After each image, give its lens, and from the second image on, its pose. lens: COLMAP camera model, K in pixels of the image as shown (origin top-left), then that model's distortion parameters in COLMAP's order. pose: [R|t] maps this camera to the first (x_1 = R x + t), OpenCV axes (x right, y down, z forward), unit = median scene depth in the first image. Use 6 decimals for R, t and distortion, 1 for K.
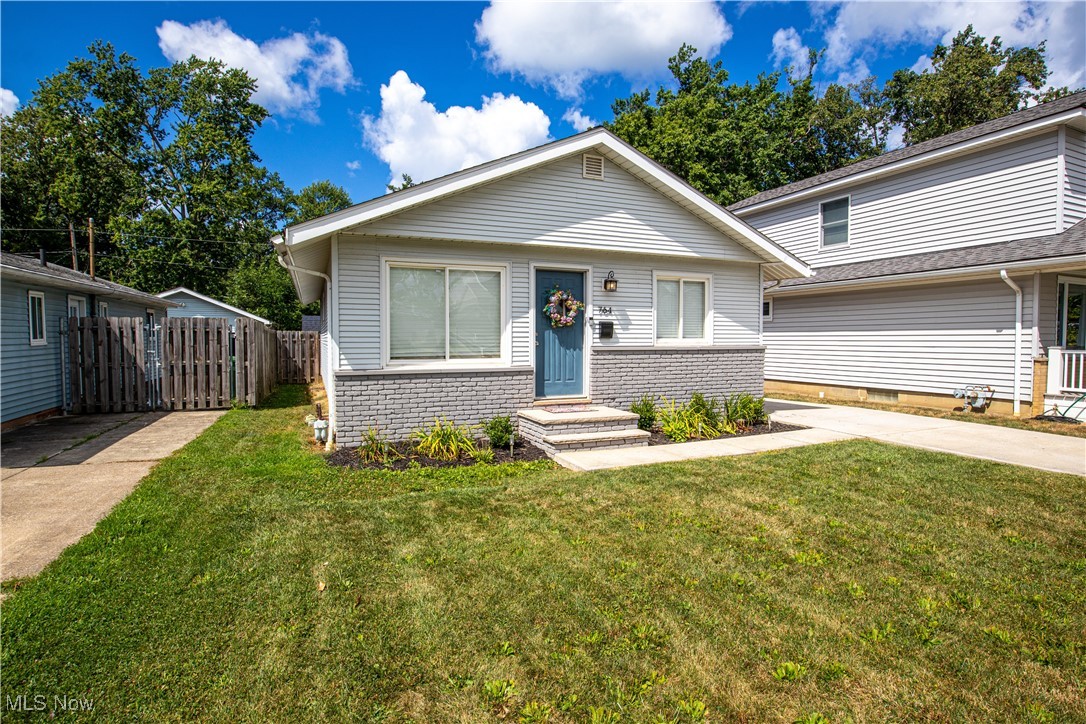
lens RADIAL K [[558.5, 0, 560.3], [0, 558.5, 366.7], [0, 0, 1]] dist [-0.032468, -0.000842]
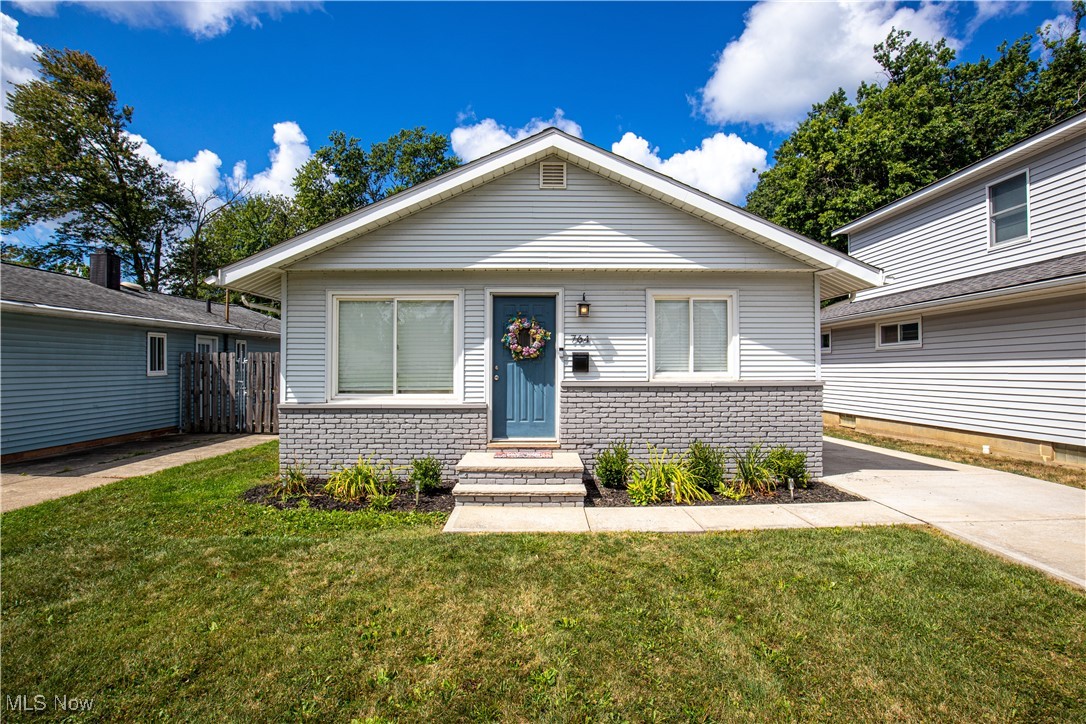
lens RADIAL K [[552.2, 0, 554.3], [0, 552.2, 366.9], [0, 0, 1]] dist [-0.024092, 0.000818]
pose [[0.920412, -0.001488, -0.390946, 0.341743], [-0.019286, 0.998602, -0.049206, -0.015136], [0.390473, 0.052830, 0.919097, 0.194829]]
